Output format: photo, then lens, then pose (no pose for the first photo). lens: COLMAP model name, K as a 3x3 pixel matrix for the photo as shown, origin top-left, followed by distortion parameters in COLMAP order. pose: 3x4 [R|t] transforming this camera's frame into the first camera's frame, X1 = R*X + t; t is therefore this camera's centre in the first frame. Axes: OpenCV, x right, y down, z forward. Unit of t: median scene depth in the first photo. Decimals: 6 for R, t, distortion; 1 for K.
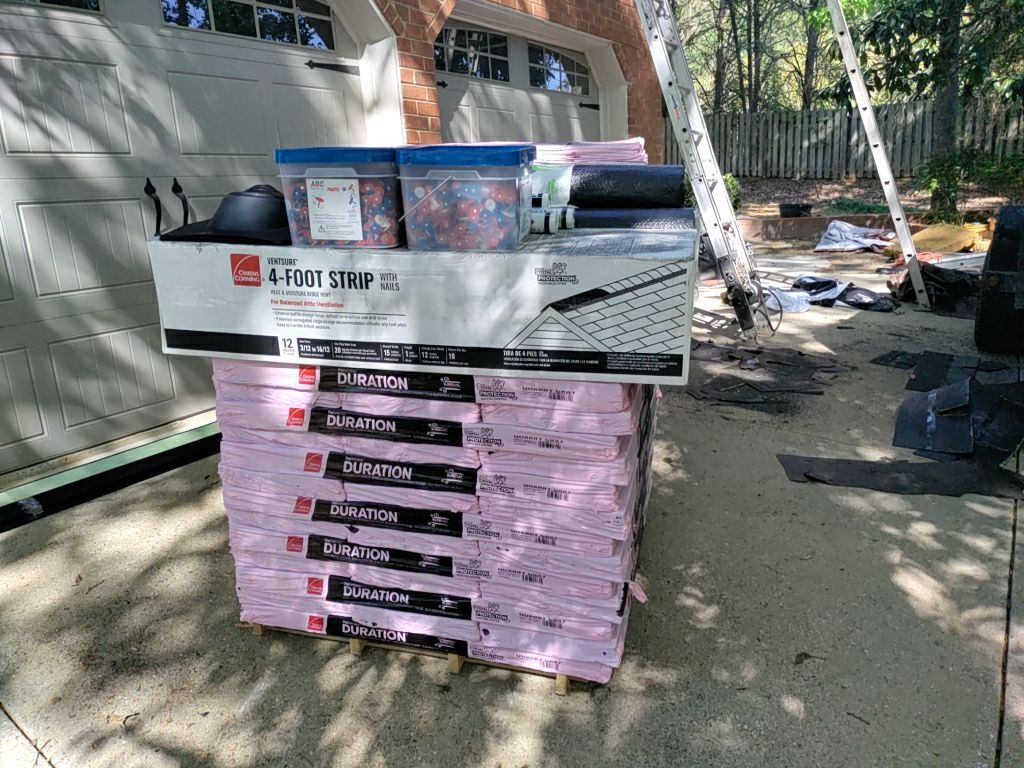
lens RADIAL K [[739.0, 0, 512.0], [0, 739.0, 384.0], [0, 0, 1]] dist [-0.000397, -0.003299]
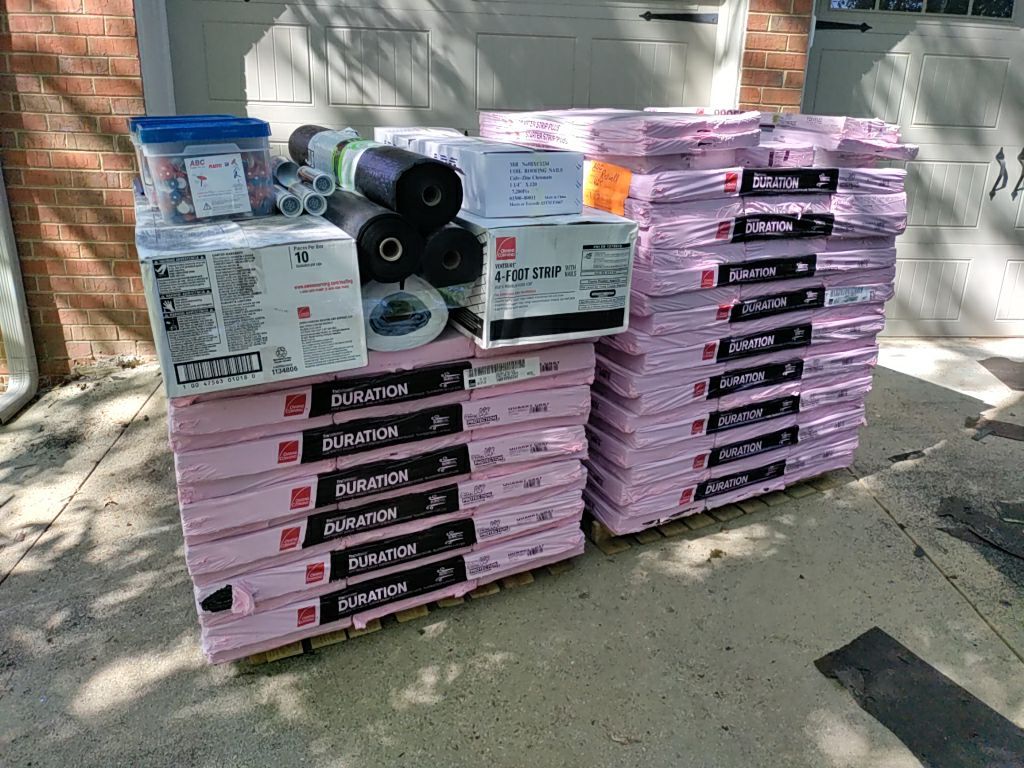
lens RADIAL K [[739.0, 0, 512.0], [0, 739.0, 384.0], [0, 0, 1]] dist [-0.000397, -0.003299]
pose [[0.634770, 0.312054, -0.706887, 0.556784], [-0.251810, 0.948426, 0.192560, -0.154245], [0.730519, 0.055770, 0.680611, 0.317158]]
